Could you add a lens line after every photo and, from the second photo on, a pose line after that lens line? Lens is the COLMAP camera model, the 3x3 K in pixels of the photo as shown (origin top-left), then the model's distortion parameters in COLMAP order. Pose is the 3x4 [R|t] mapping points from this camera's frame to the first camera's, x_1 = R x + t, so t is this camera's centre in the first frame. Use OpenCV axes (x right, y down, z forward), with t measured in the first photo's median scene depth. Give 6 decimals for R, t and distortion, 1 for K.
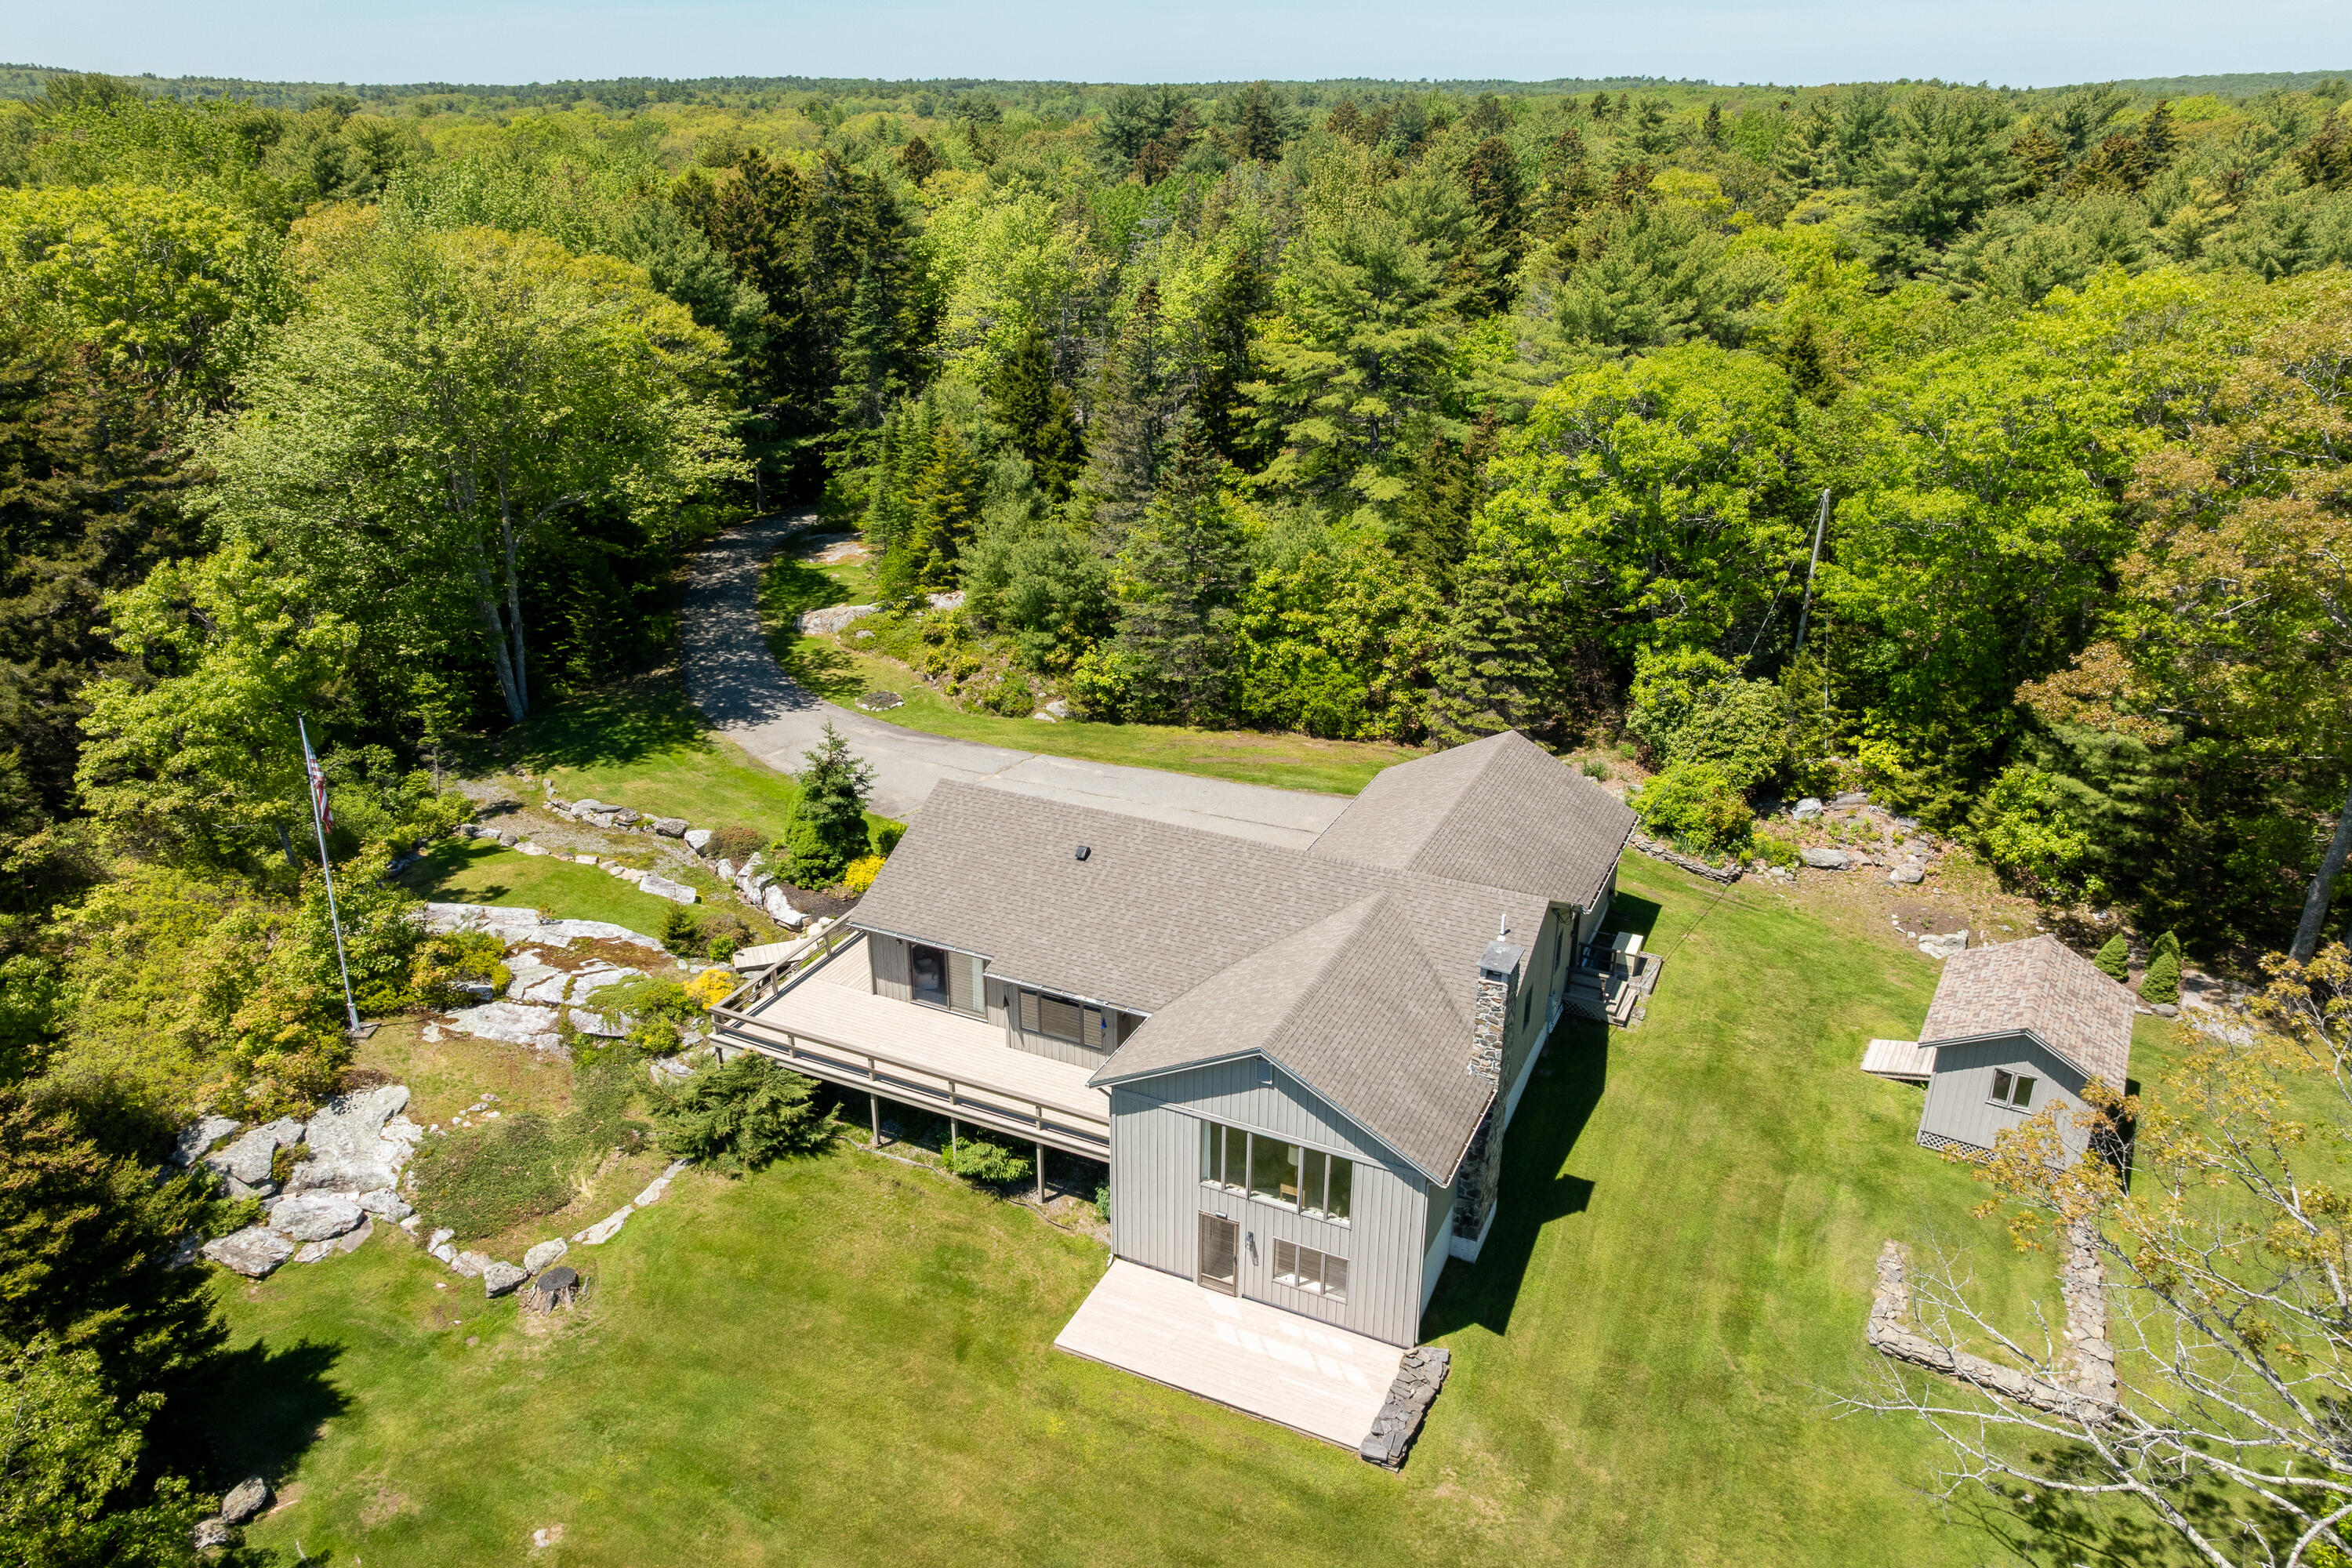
lens RADIAL K [[1635.1, 0, 1194.4], [0, 1635.1, 751.8], [0, 0, 1]] dist [-0.008188, 0.009737]
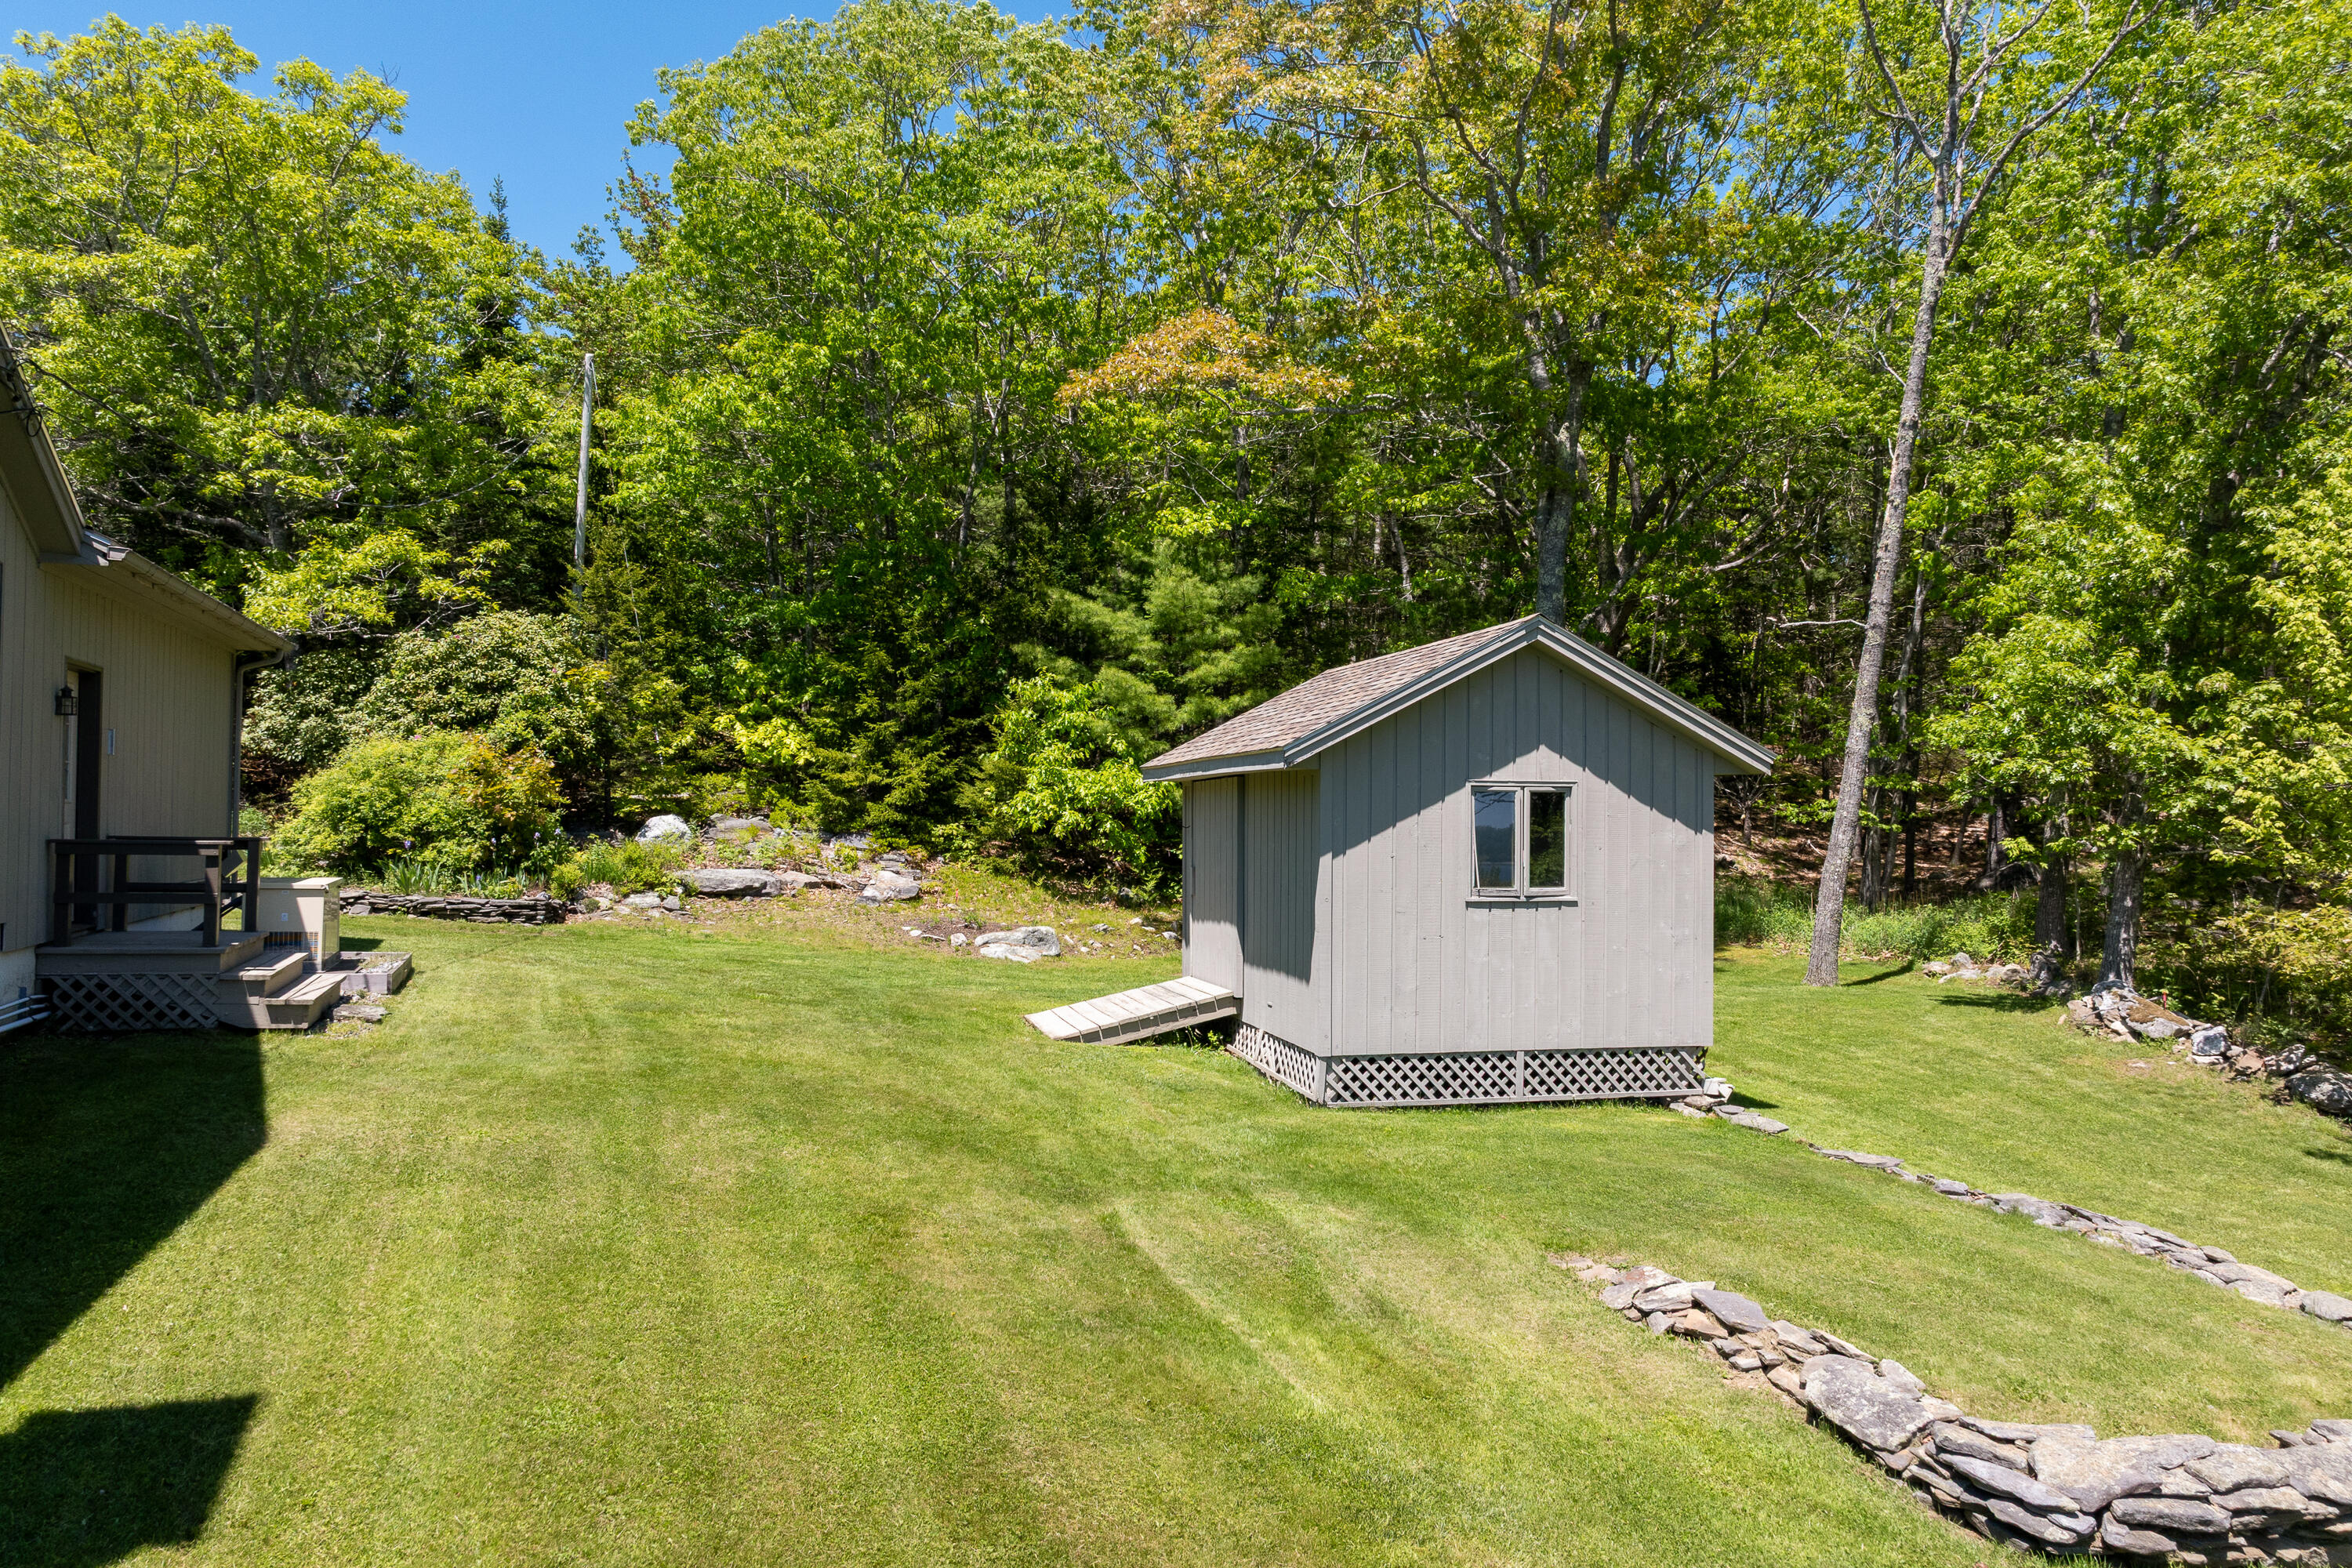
lens RADIAL K [[1635.1, 0, 1186.7], [0, 1635.1, 792.6], [0, 0, 1]] dist [-0.008188, 0.009737]
pose [[0.704407, 0.018601, 0.709552, 0.142964], [0.252816, 0.927521, -0.275297, 0.200765], [-0.663245, 0.373307, 0.648650, 0.590969]]
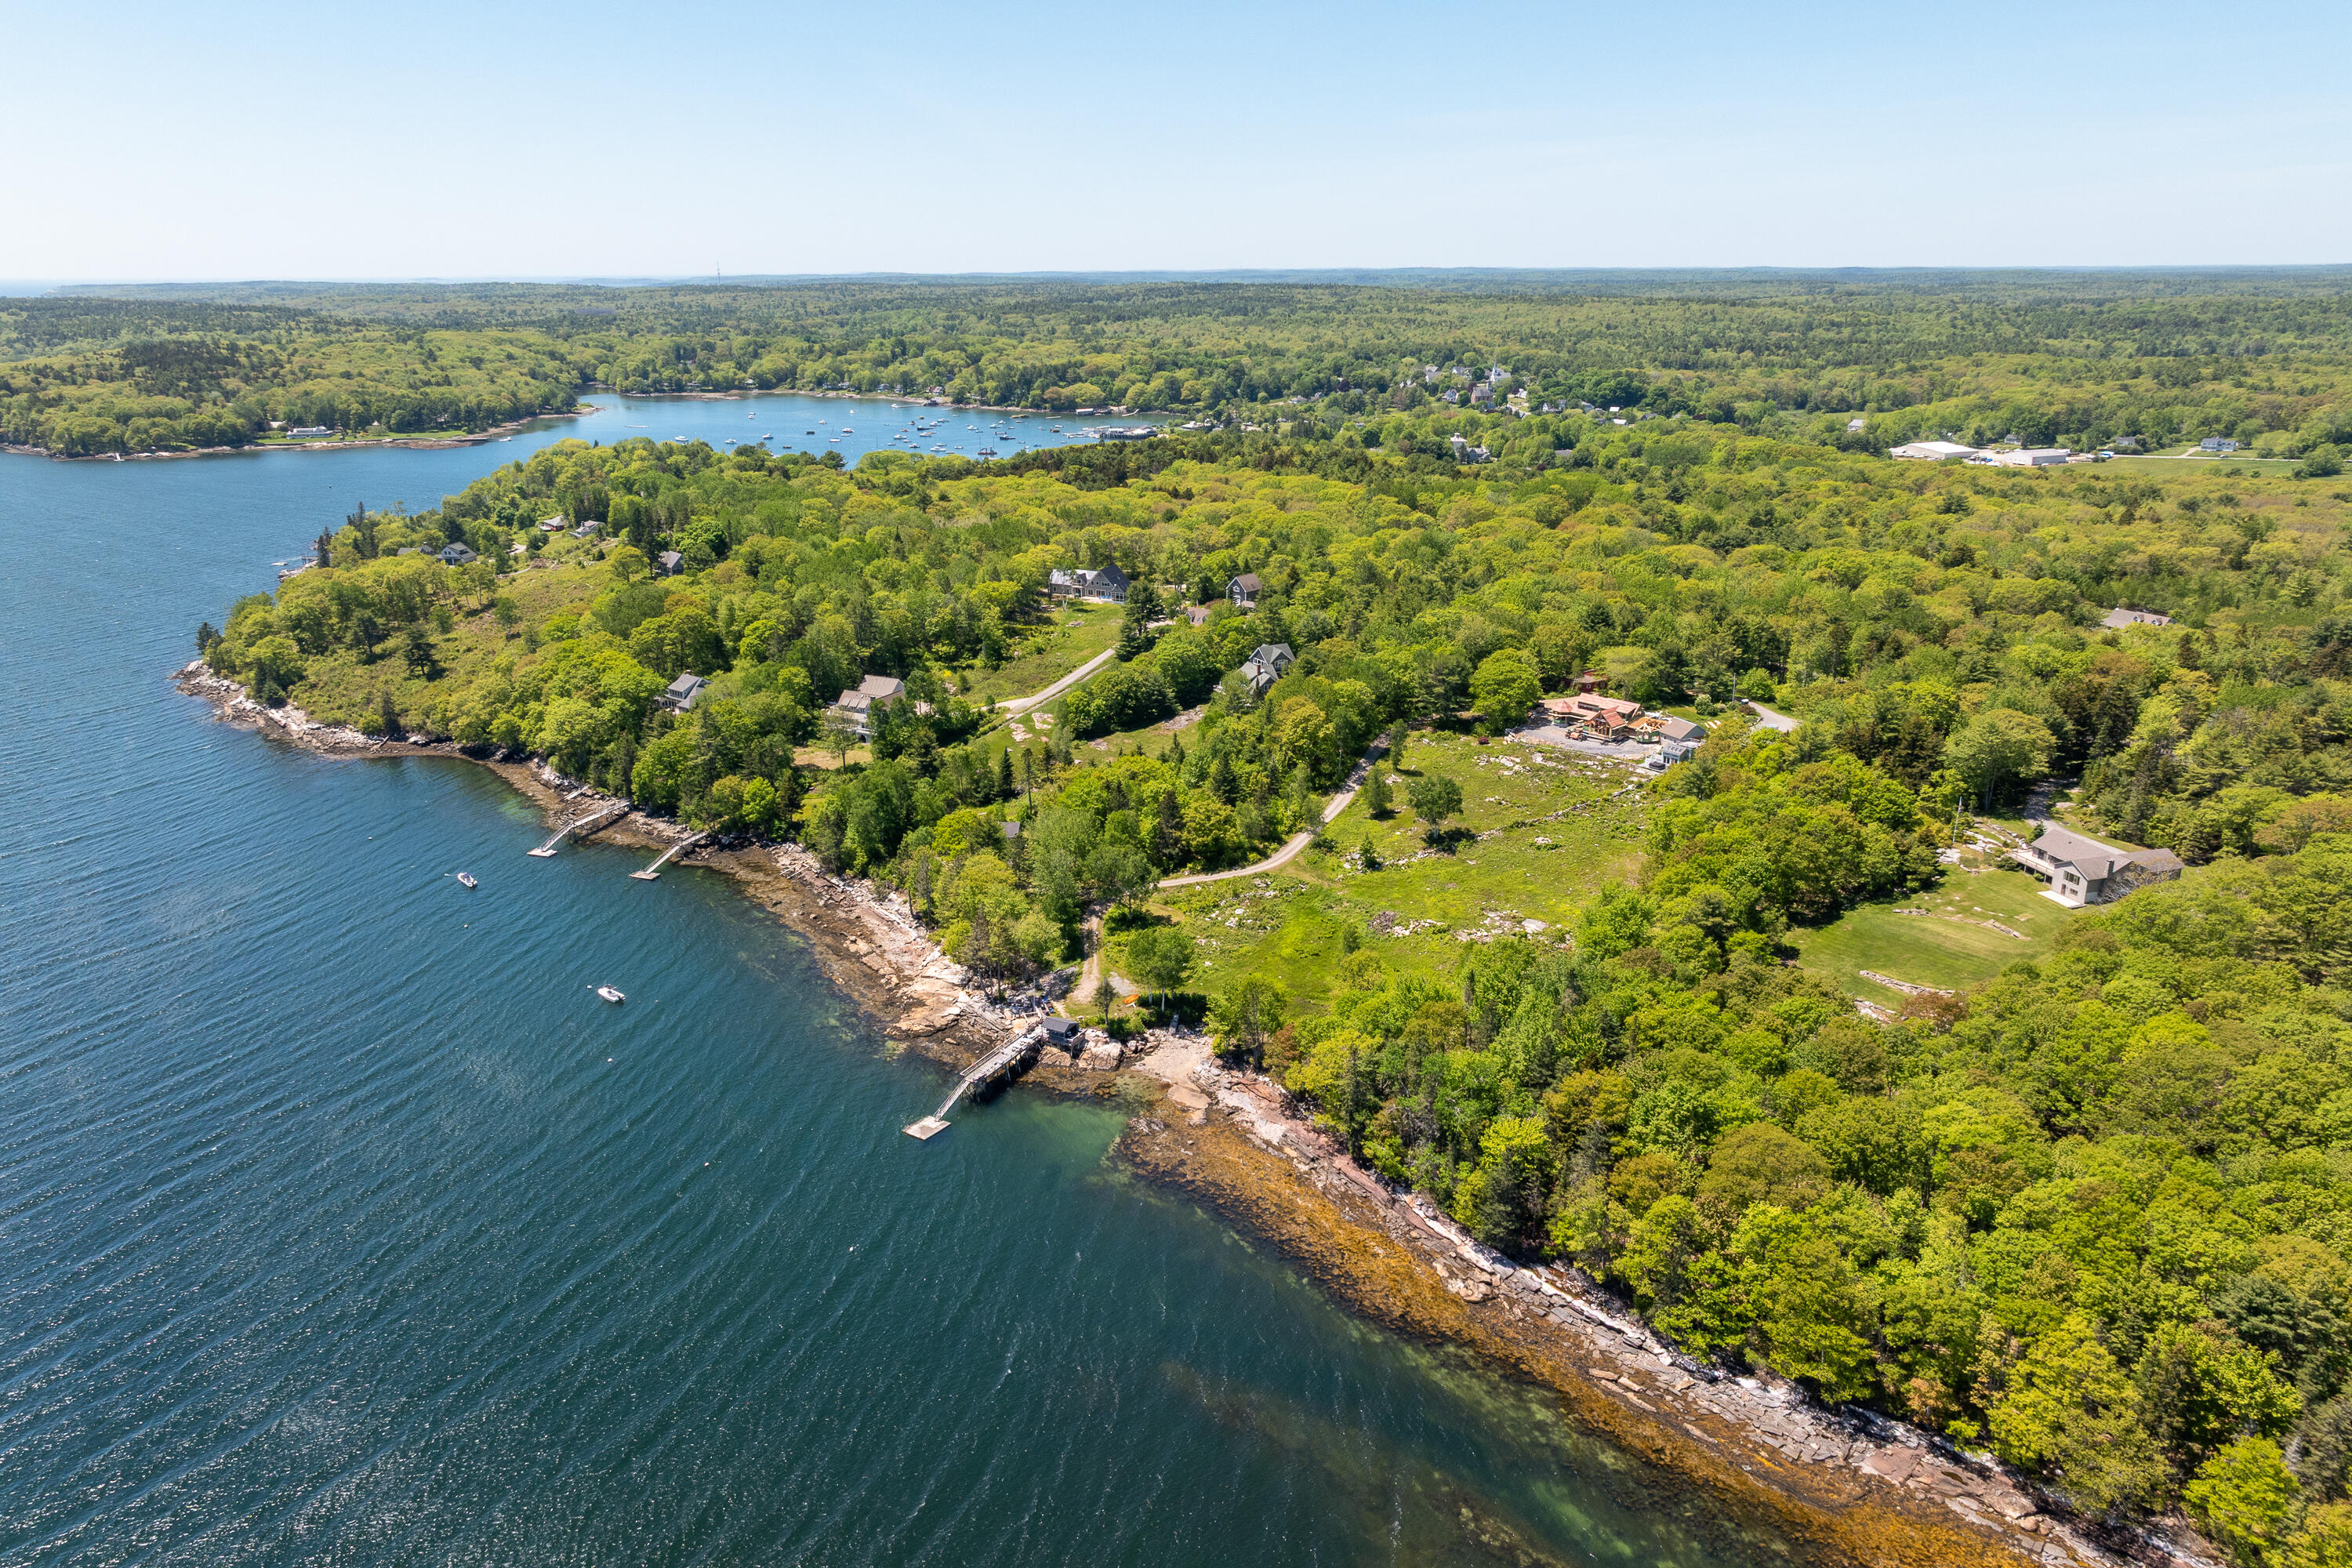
lens RADIAL K [[1635.1, 0, 1193.9], [0, 1635.1, 783.9], [0, 0, 1]] dist [-0.008188, 0.009737]
pose [[0.651080, 0.216918, -0.727352, 1.889332], [-0.268786, 0.962085, 0.046322, 0.381951], [0.709823, 0.165342, 0.684699, -4.833502]]
